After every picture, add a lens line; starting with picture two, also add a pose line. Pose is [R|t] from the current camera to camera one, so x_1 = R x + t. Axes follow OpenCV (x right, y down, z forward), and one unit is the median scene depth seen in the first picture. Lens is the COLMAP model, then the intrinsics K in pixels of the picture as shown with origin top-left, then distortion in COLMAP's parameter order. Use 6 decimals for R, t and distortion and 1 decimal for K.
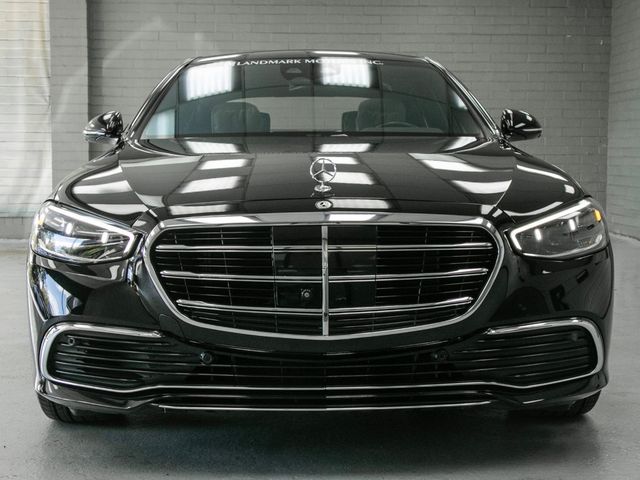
lens RADIAL K [[1013.8, 0, 320.0], [0, 1013.8, 240.0], [0, 0, 1]] dist [0.013765, 0.007450]
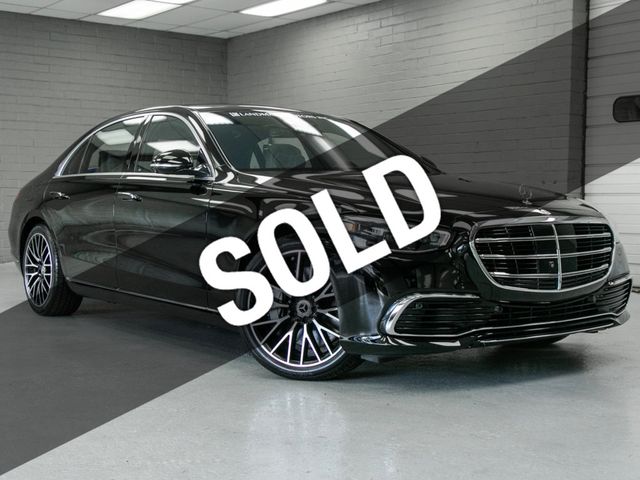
lens RADIAL K [[920.2, 0, 320.0], [0, 920.2, 240.0], [0, 0, 1]] dist [0.008486, 0.027135]
pose [[0.820014, -0.025328, 0.571782, -1.166337], [0.044042, 0.998851, -0.018915, 0.023598], [-0.570646, 0.040693, 0.820187, -0.022706]]
